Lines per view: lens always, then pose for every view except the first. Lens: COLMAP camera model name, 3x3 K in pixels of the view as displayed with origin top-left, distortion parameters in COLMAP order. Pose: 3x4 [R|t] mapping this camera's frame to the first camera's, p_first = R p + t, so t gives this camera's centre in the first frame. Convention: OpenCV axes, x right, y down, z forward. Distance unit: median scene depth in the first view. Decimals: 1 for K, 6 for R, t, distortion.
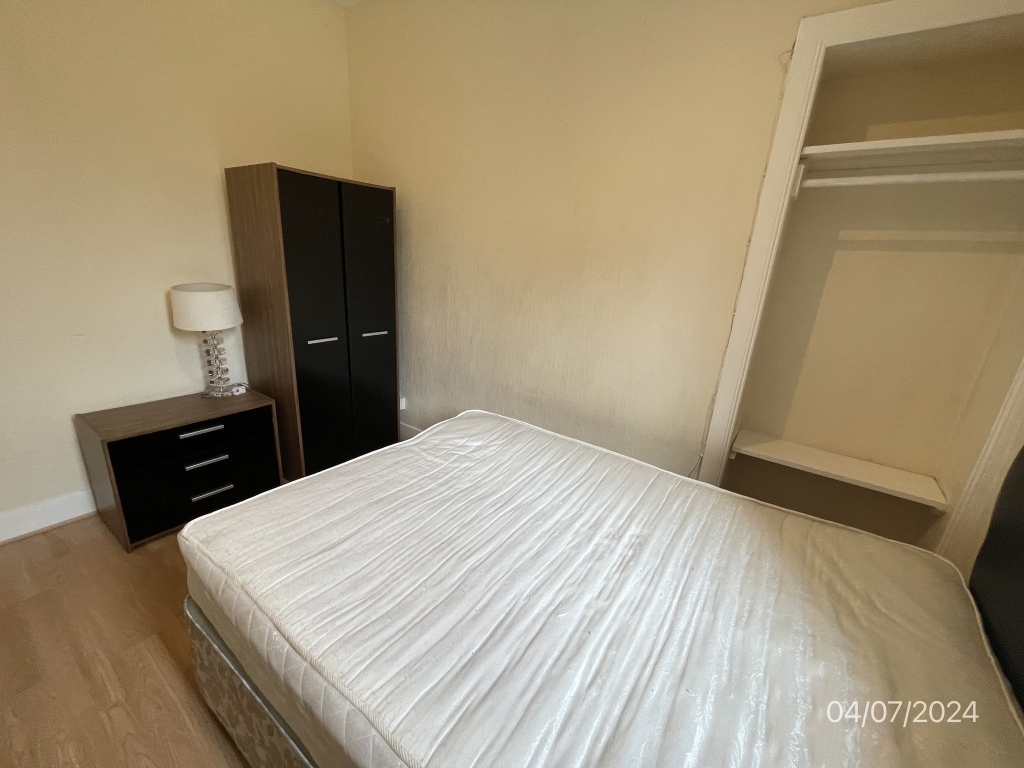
lens RADIAL K [[412.9, 0, 514.1], [0, 412.9, 383.6], [0, 0, 1]] dist [-0.000125, 0.000050]
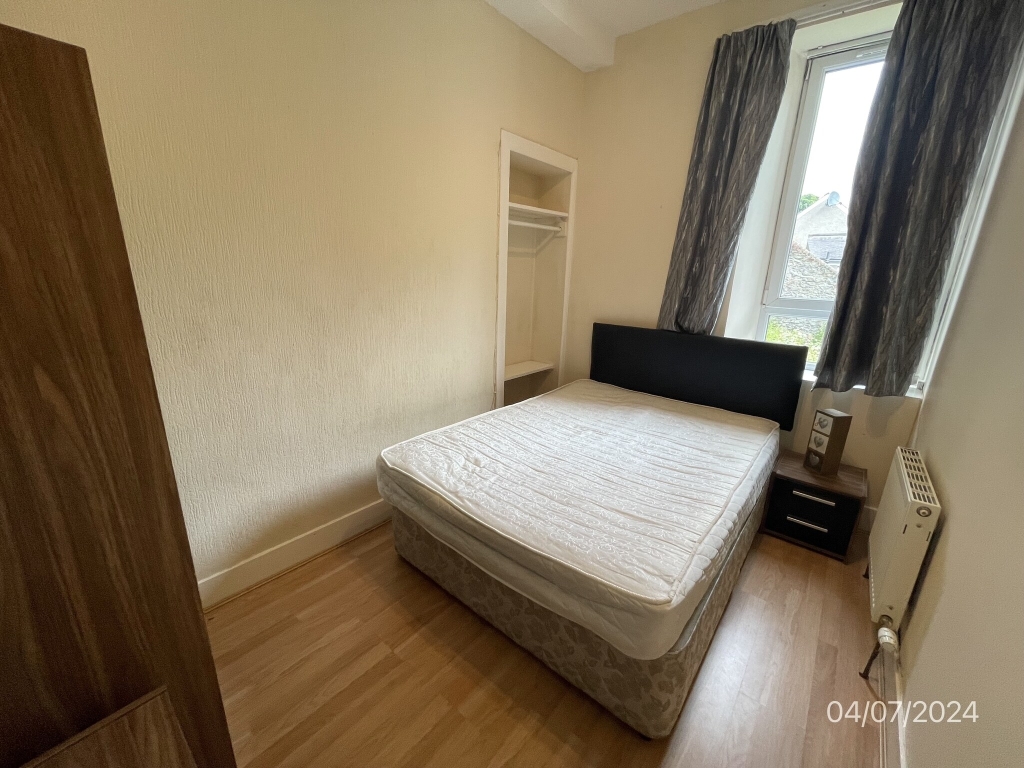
lens RADIAL K [[412.9, 0, 514.1], [0, 412.9, 383.6], [0, 0, 1]] dist [-0.000125, 0.000050]
pose [[0.087343, -0.327131, 0.940934, -1.126001], [0.262605, 0.918695, 0.295023, -0.336539], [-0.960942, 0.221325, 0.166148, 0.775187]]
